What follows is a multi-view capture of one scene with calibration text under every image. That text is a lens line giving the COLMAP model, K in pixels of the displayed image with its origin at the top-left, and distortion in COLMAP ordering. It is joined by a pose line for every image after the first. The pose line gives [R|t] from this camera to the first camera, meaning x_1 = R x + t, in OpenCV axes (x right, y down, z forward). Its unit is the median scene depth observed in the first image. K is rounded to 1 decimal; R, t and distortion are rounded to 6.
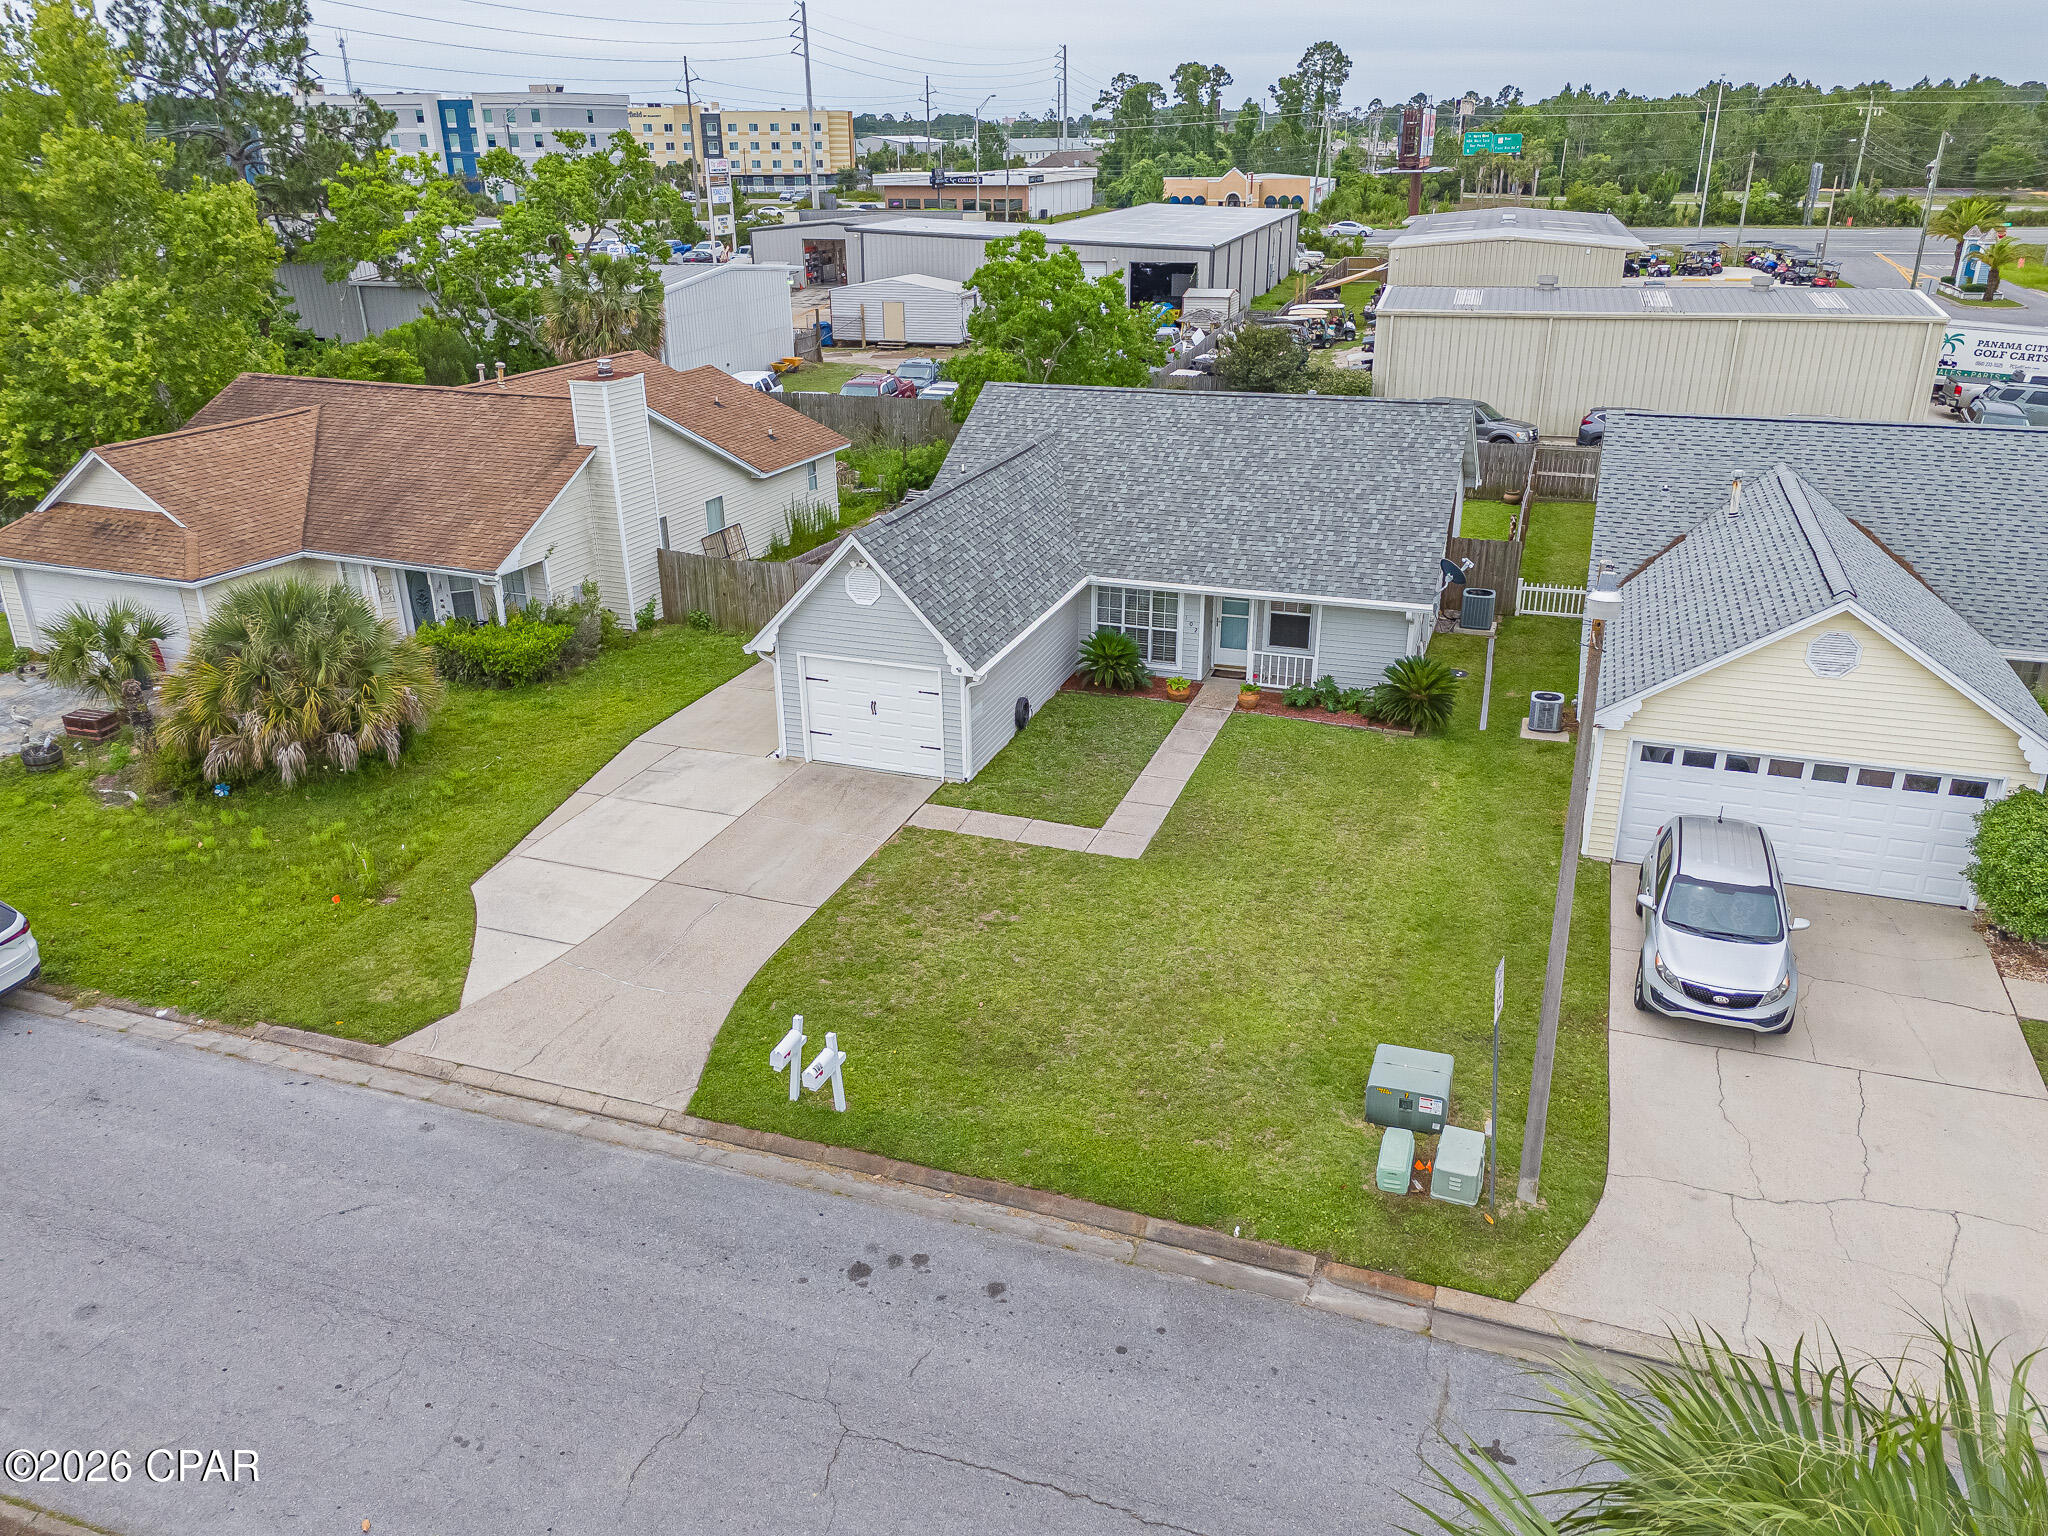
lens RADIAL K [[1503.1, 0, 1024.0], [0, 1503.1, 768.0], [0, 0, 1]] dist [0.069505, -0.067172]
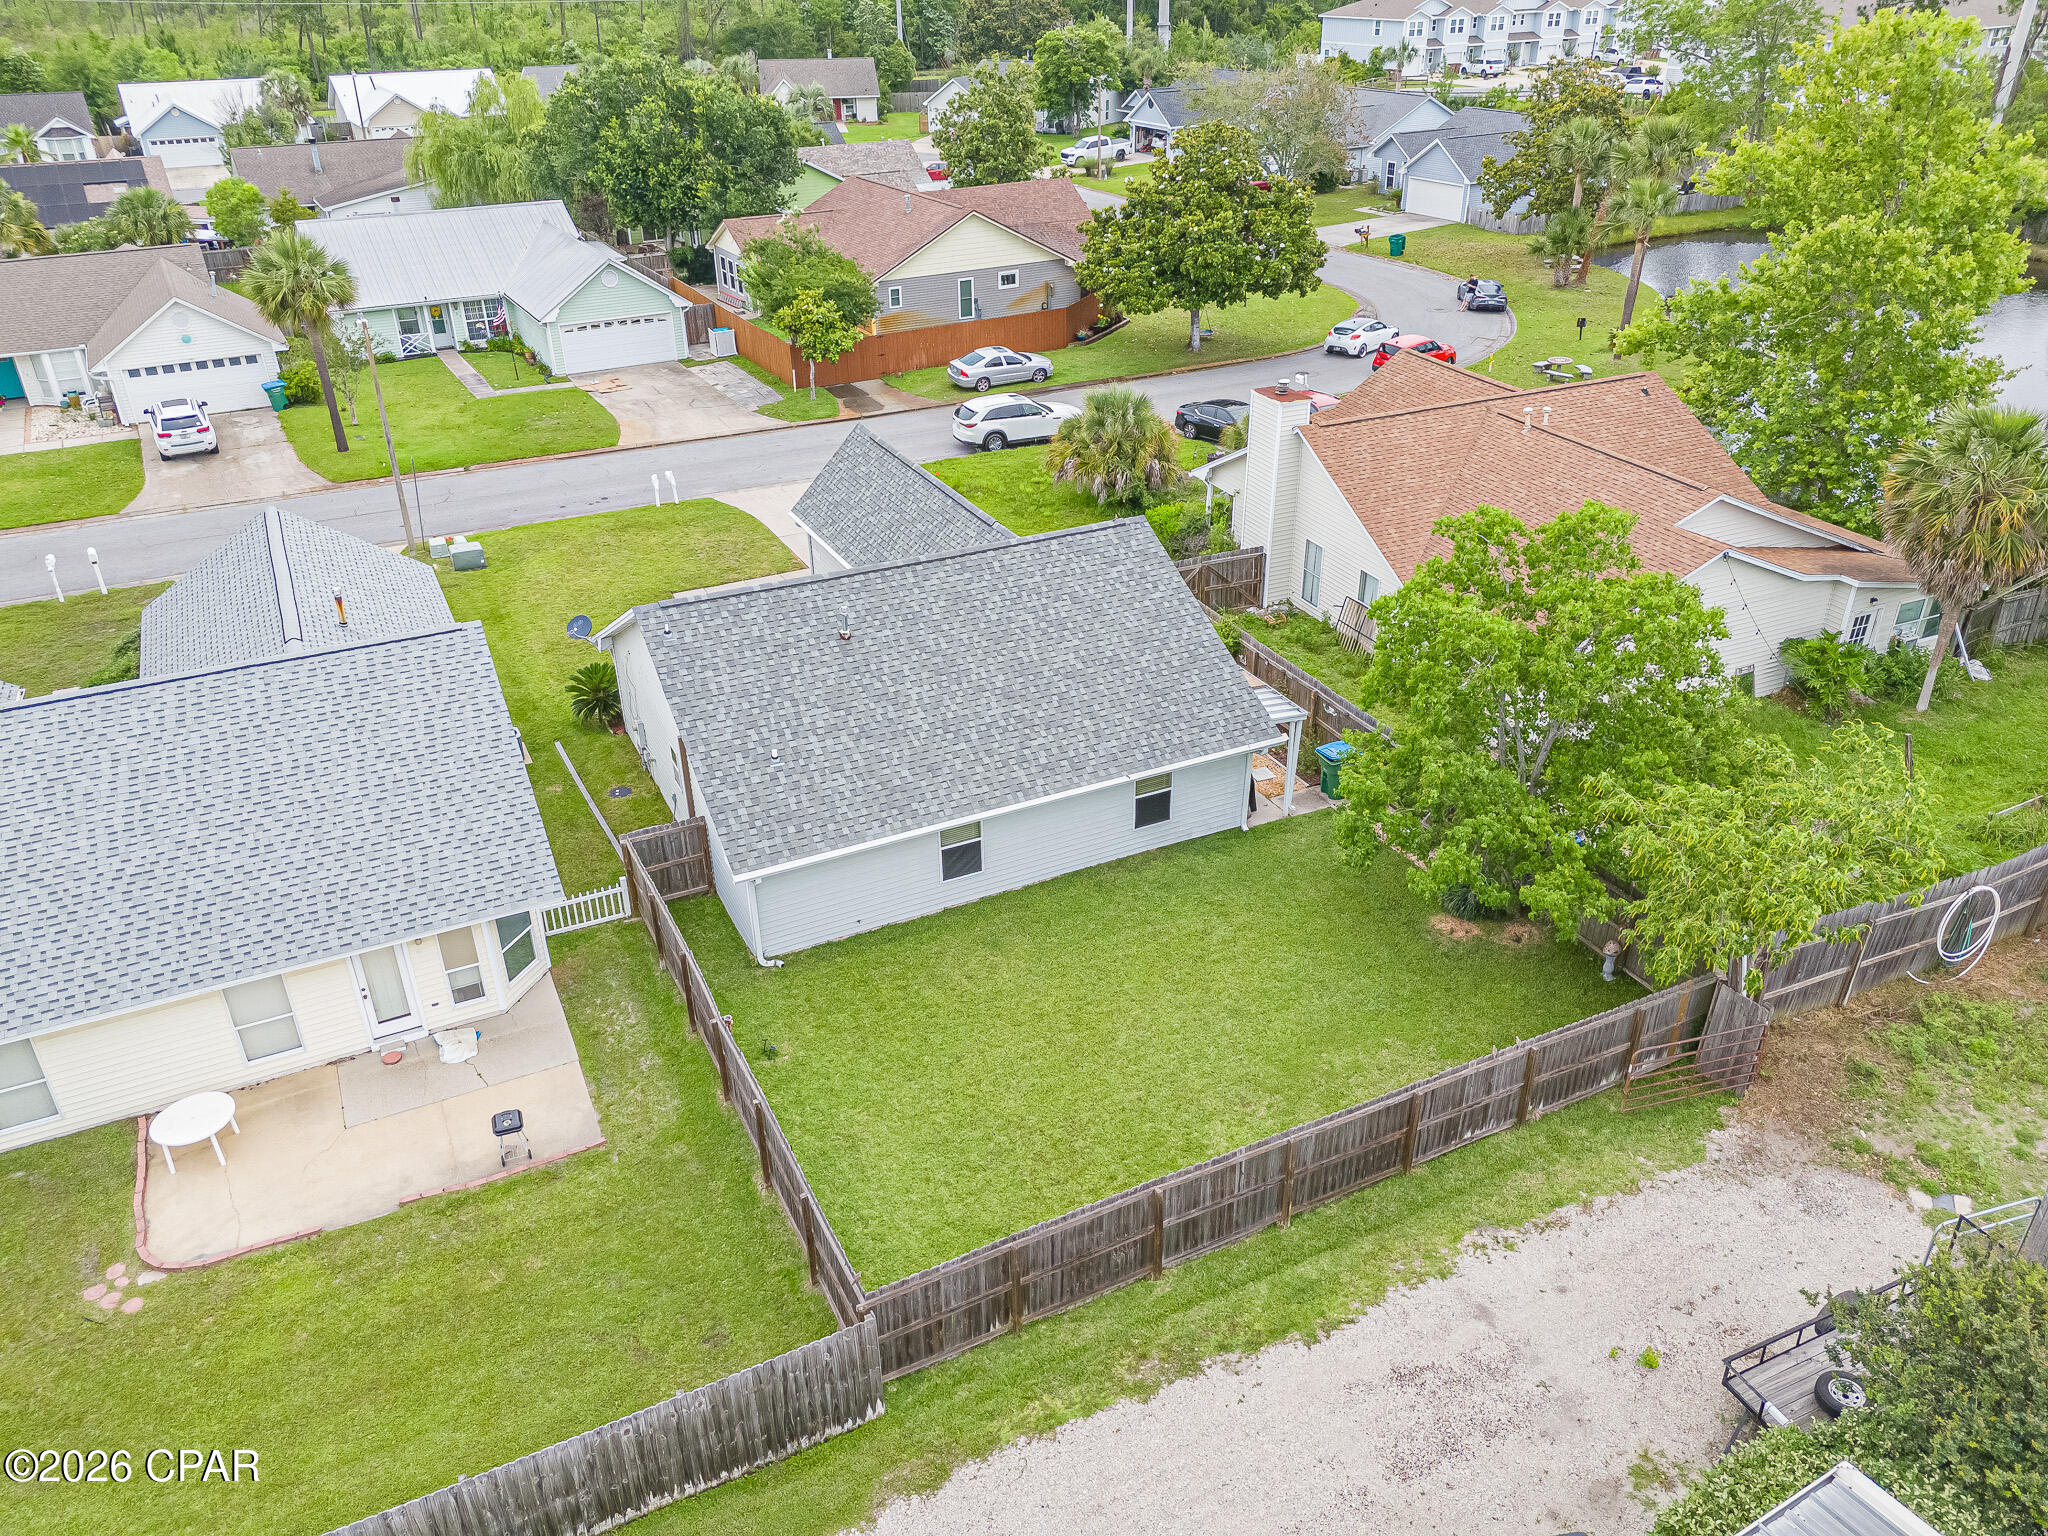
lens RADIAL K [[1503.1, 0, 1024.0], [0, 1503.1, 768.0], [0, 0, 1]] dist [0.069505, -0.067172]
pose [[-0.697377, 0.370212, -0.613684, 0.874251], [-0.254063, 0.672957, 0.694680, -1.049671], [0.670162, 0.640369, -0.375248, 1.893109]]
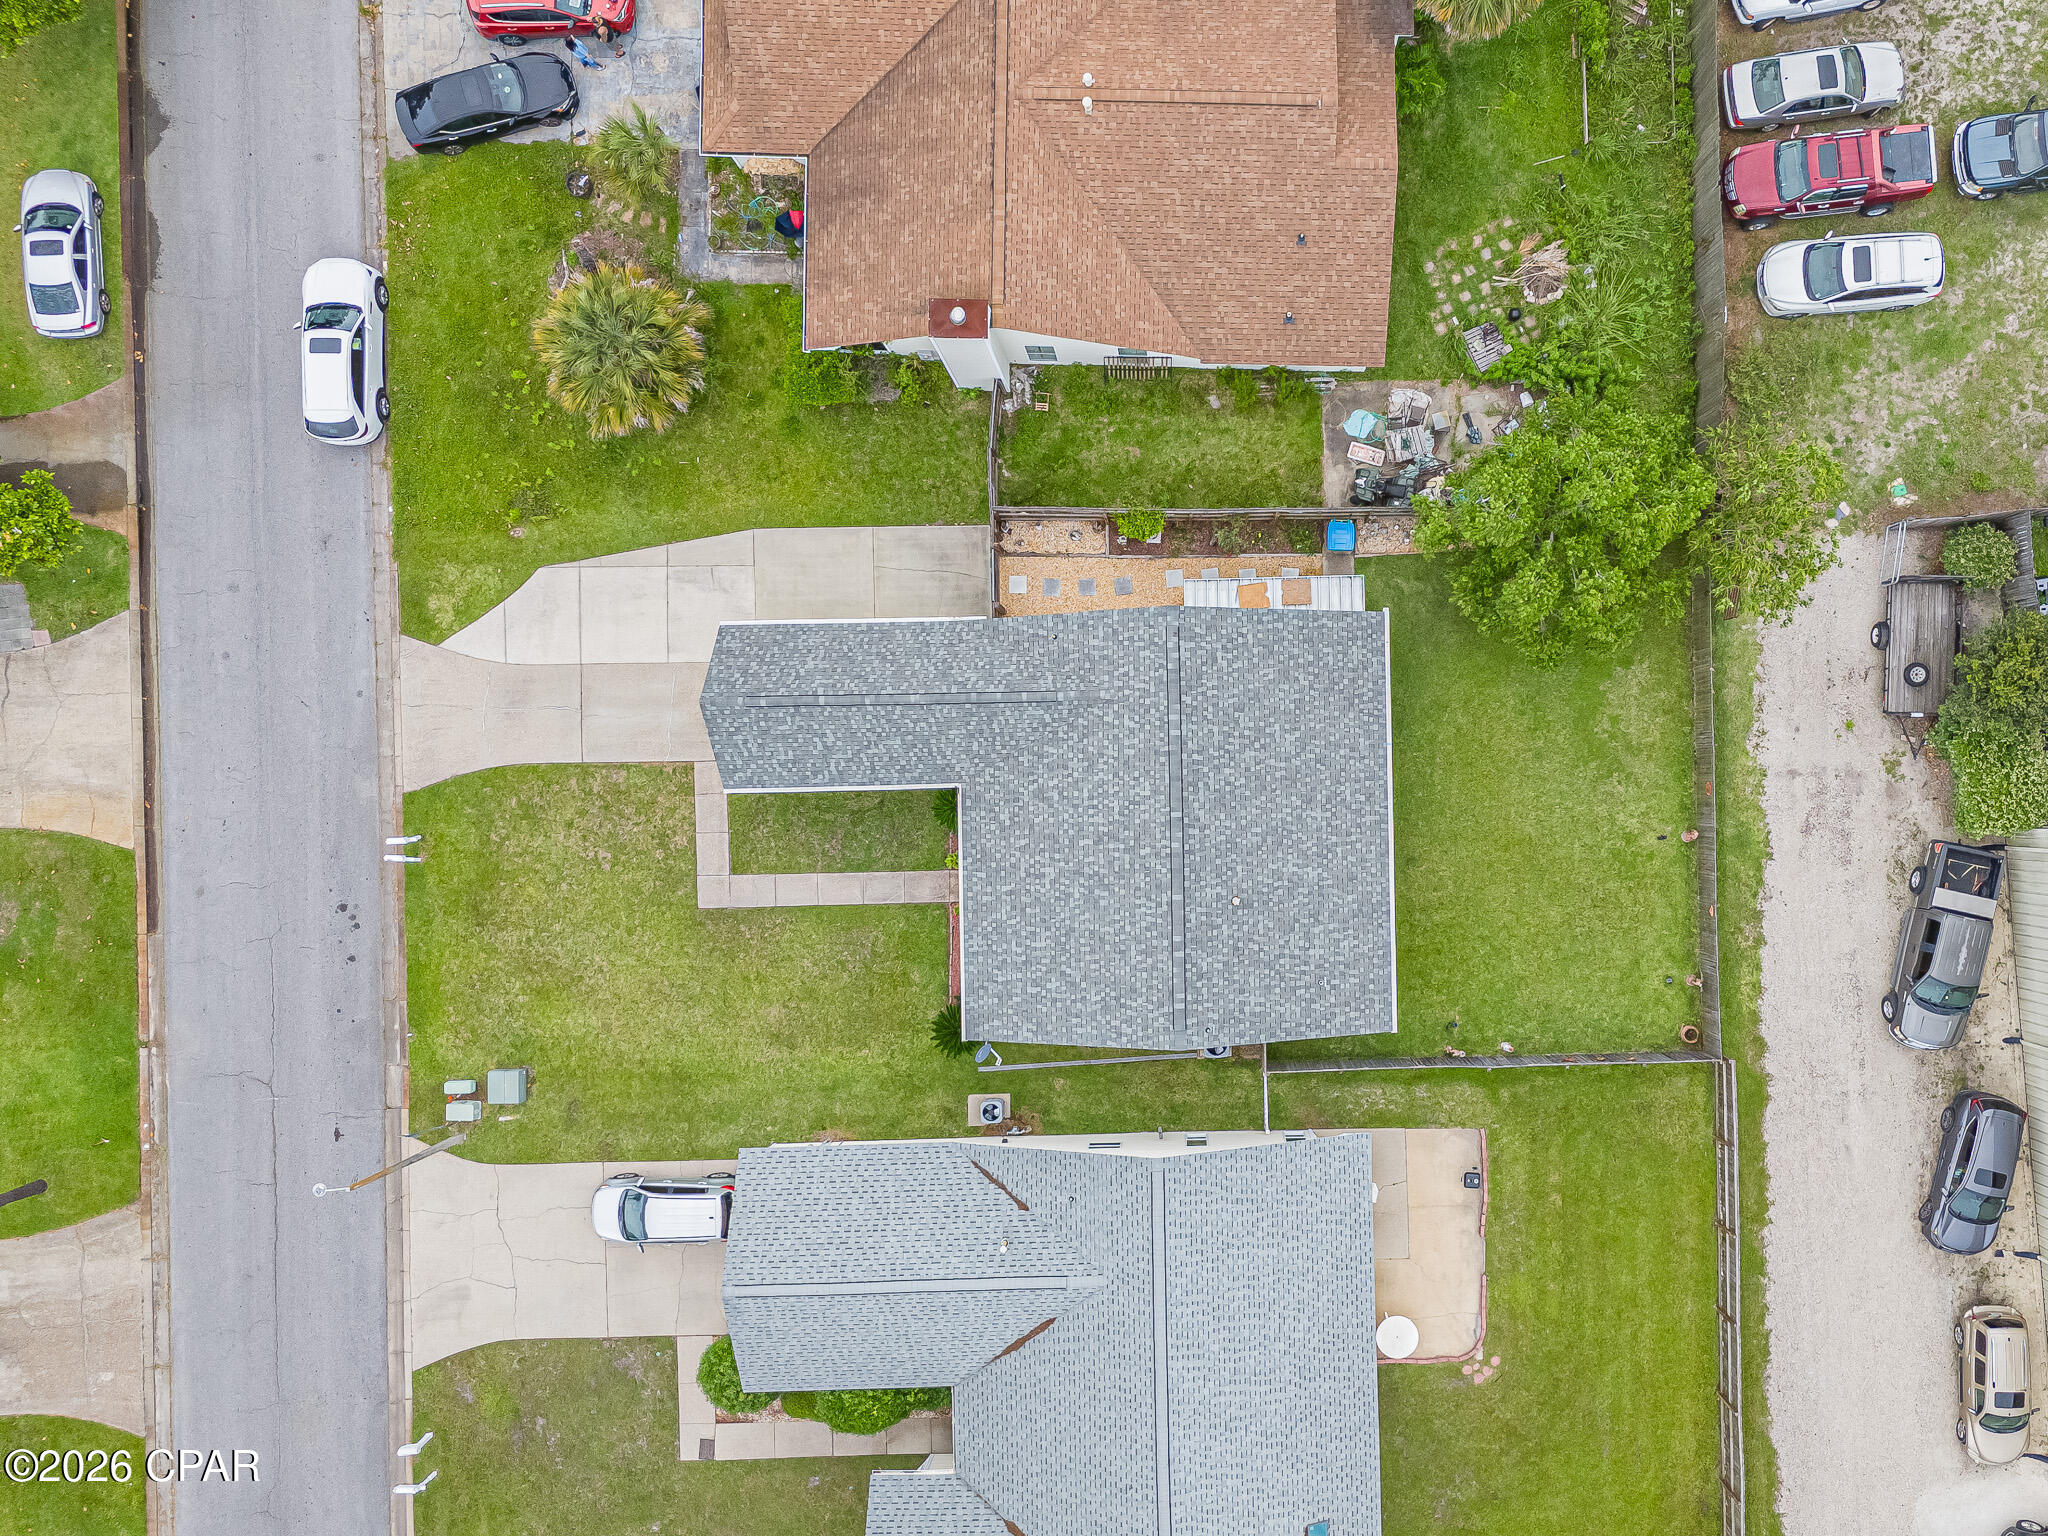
lens RADIAL K [[1503.1, 0, 1024.0], [0, 1503.1, 768.0], [0, 0, 1]] dist [0.069505, -0.067172]
pose [[0.357572, 0.933641, 0.021373, 0.020621], [-0.375235, 0.122677, 0.918776, -1.558015], [0.855185, -0.336548, 0.394201, 0.622492]]
